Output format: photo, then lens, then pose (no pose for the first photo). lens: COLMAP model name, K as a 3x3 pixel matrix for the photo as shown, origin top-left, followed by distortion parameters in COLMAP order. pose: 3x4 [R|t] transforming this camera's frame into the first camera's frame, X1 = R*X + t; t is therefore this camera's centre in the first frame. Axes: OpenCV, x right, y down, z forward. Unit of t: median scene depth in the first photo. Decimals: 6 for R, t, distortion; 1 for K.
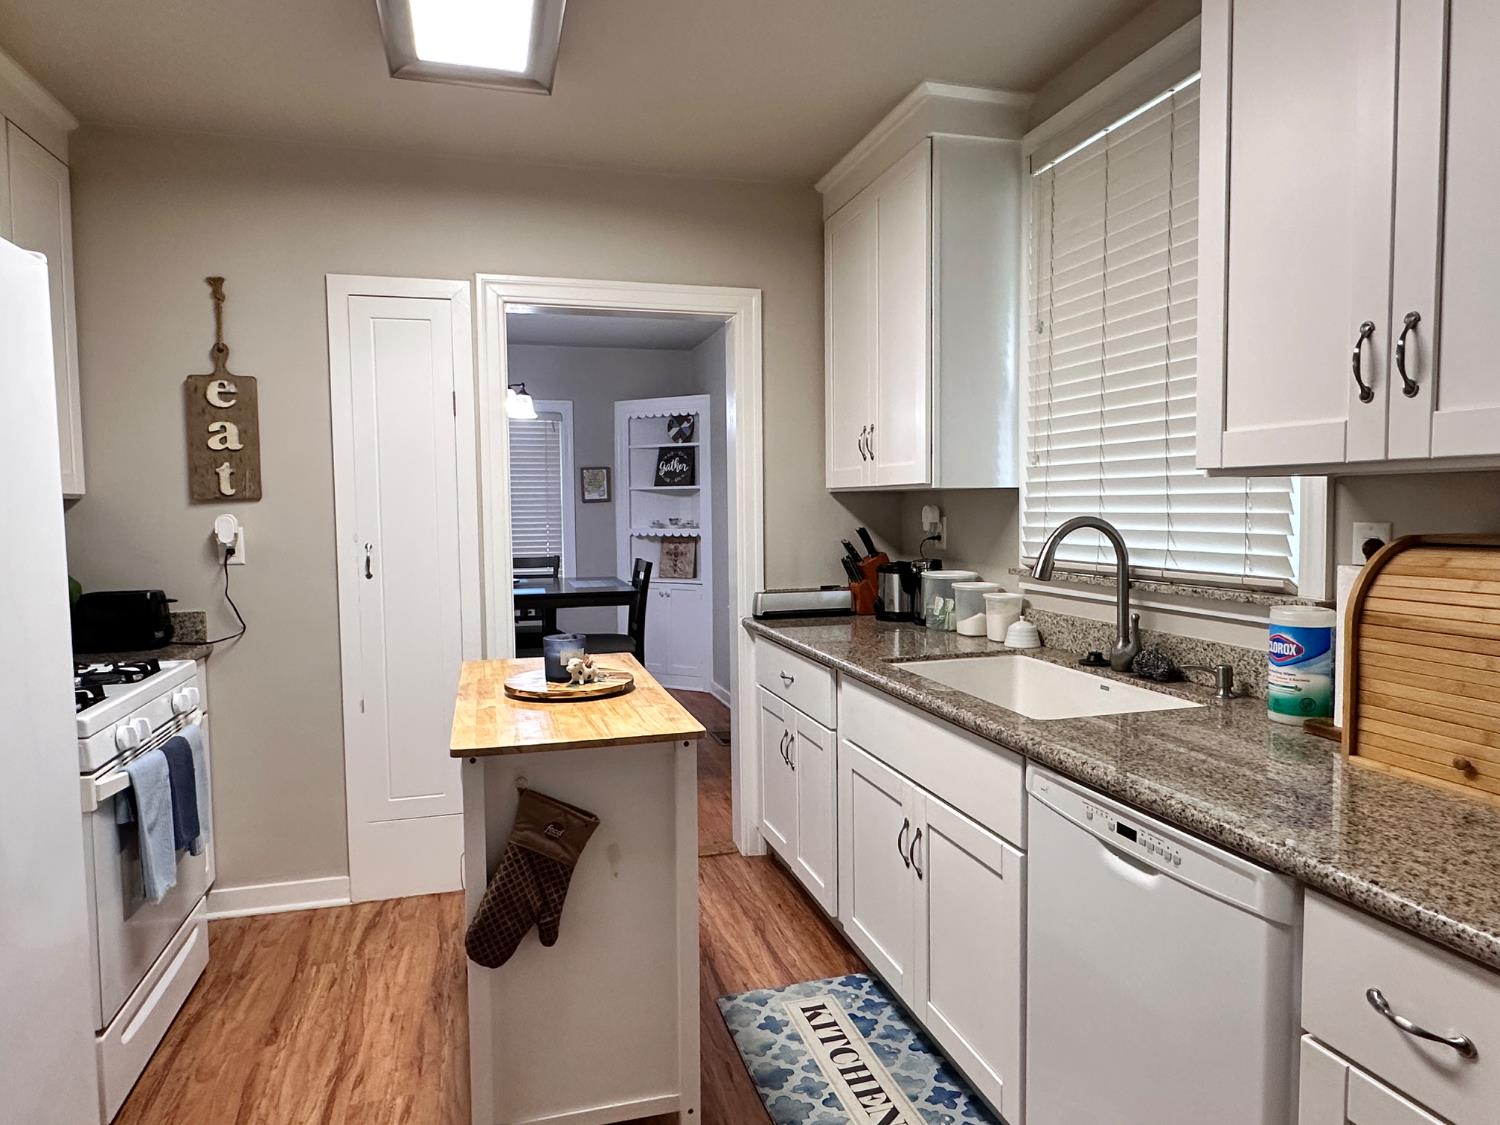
lens RADIAL K [[929.1, 0, 751.1], [0, 929.1, 567.9], [0, 0, 1]] dist [-0.006215, 0.007809]
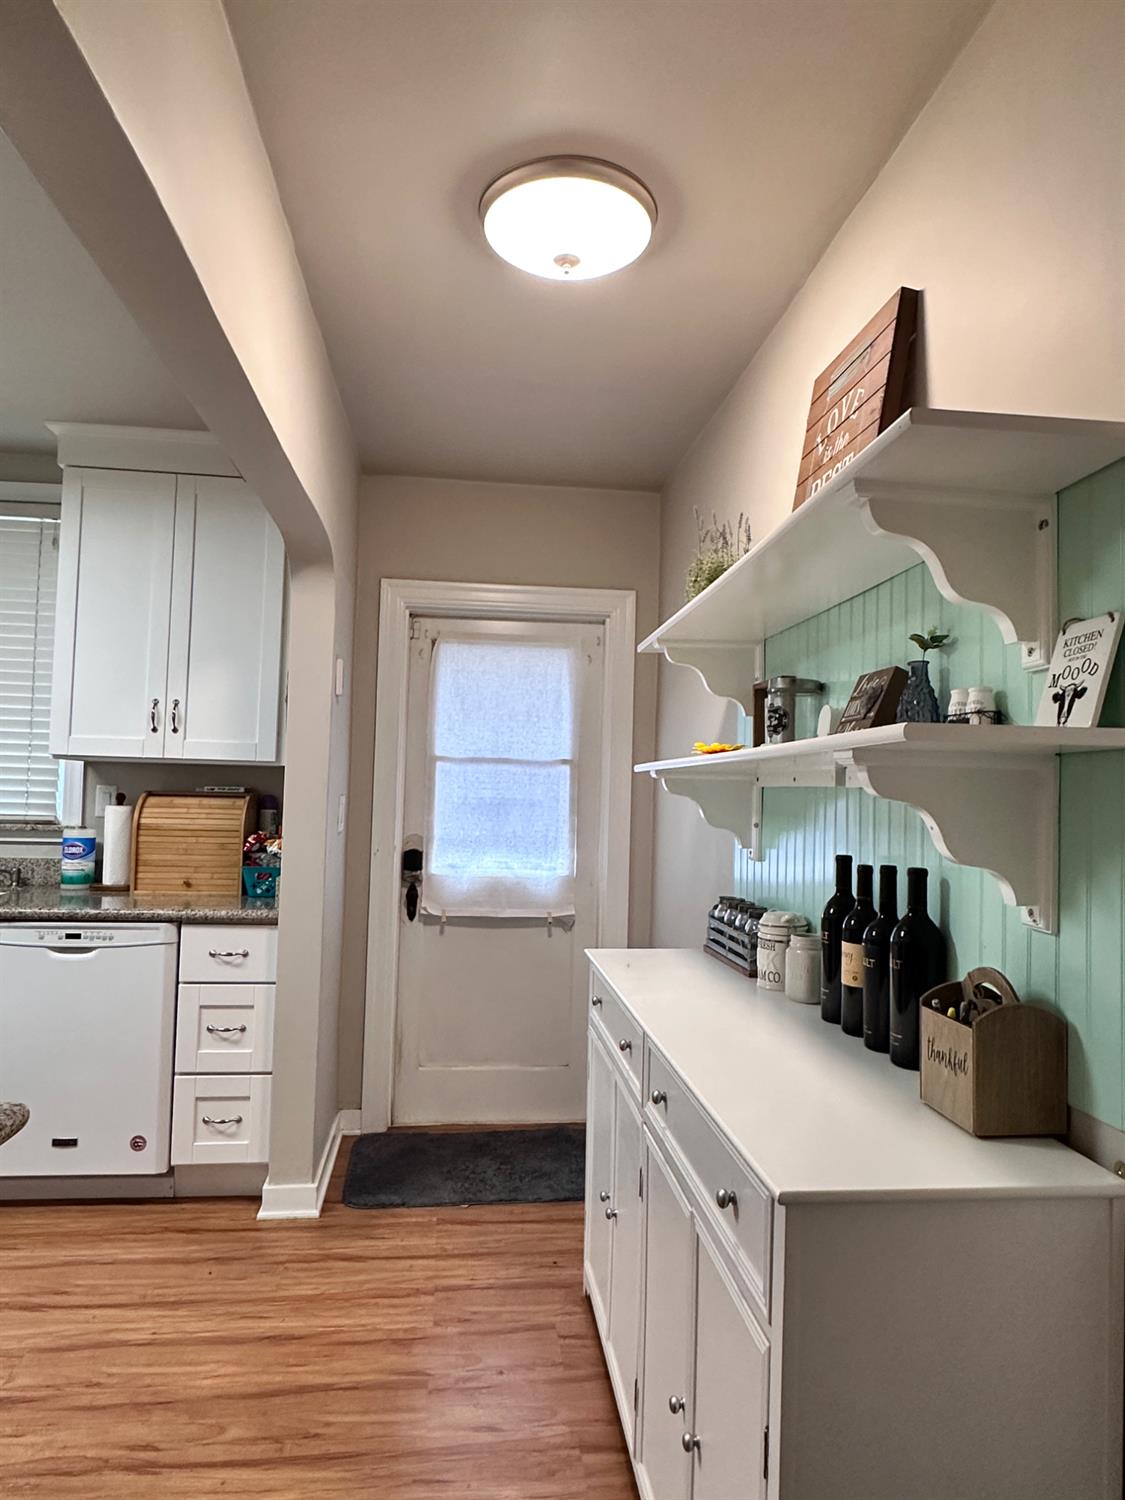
lens RADIAL K [[929.1, 0, 569.8], [0, 929.1, 755.5], [0, 0, 1]] dist [-0.006215, 0.007809]
pose [[0.159579, 0.059581, 0.985386, -0.986261], [0.038493, 0.997042, -0.066520, 0.050377], [-0.986434, 0.048546, 0.156813, -0.266190]]
